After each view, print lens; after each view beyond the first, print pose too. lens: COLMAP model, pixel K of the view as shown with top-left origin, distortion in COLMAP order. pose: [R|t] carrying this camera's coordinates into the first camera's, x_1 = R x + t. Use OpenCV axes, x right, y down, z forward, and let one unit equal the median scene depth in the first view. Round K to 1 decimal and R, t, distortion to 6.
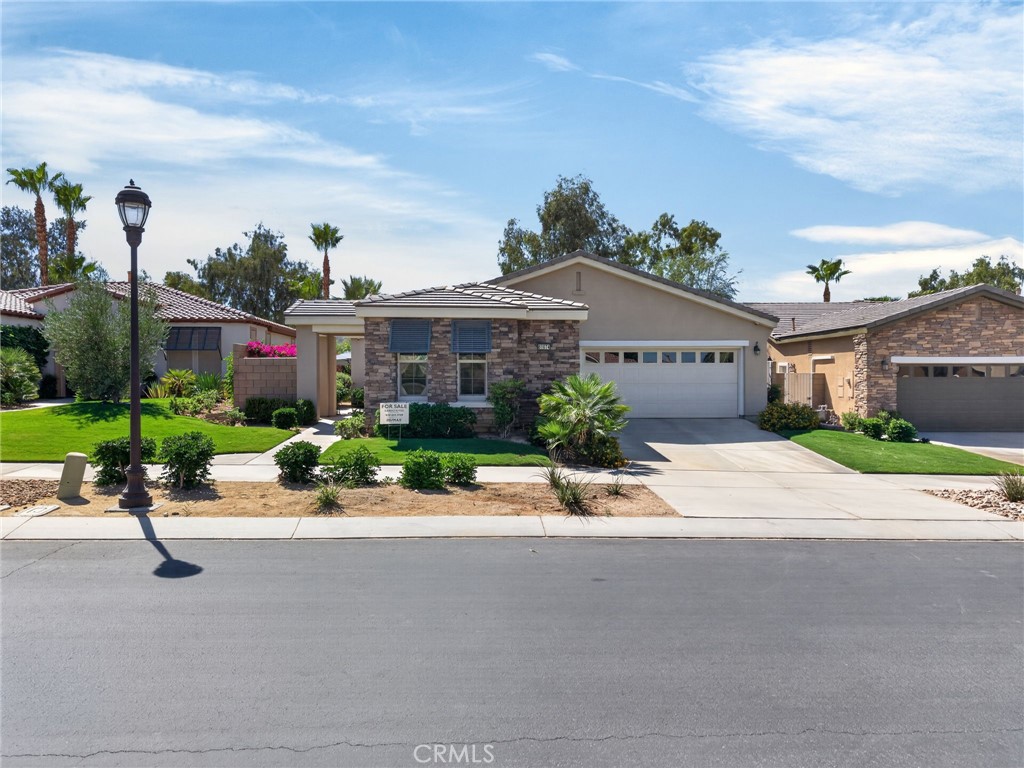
lens RADIAL K [[681.9, 0, 515.2], [0, 681.9, 381.3], [0, 0, 1]] dist [0.048916, -0.055884]
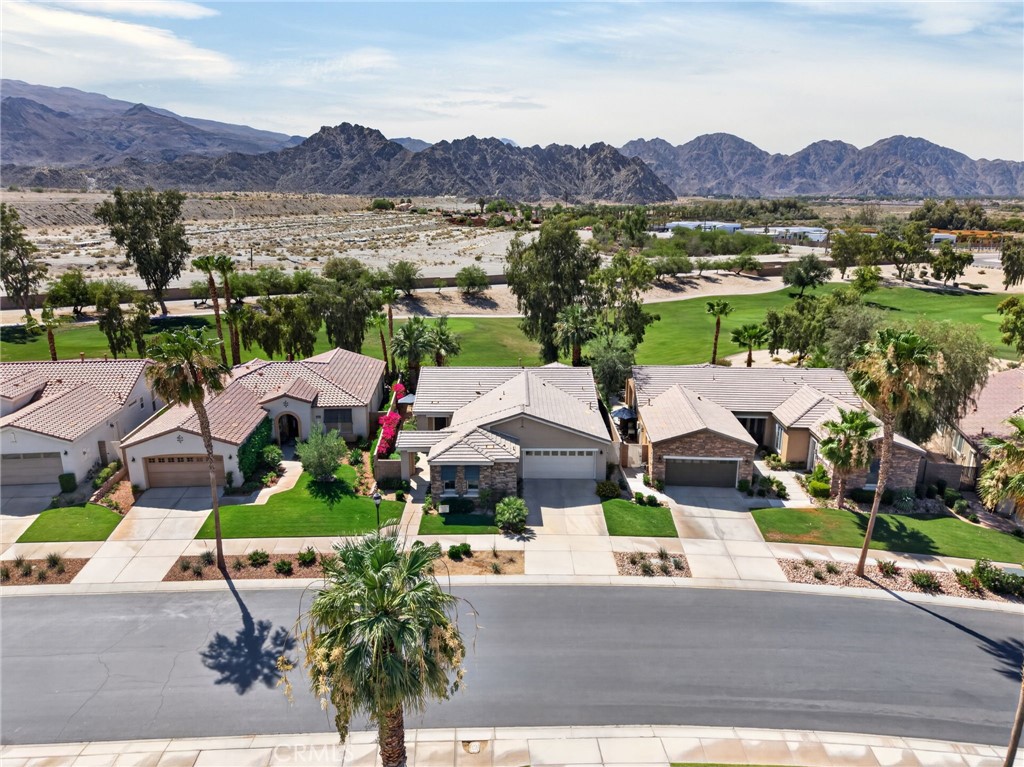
lens RADIAL K [[681.9, 0, 515.2], [0, 681.9, 380.8], [0, 0, 1]] dist [0.048916, -0.055884]
pose [[0.999155, 0.015072, -0.038226, 0.149403], [-0.005293, 0.969757, 0.244014, -0.807767], [0.040747, -0.243606, 0.969018, -1.099438]]
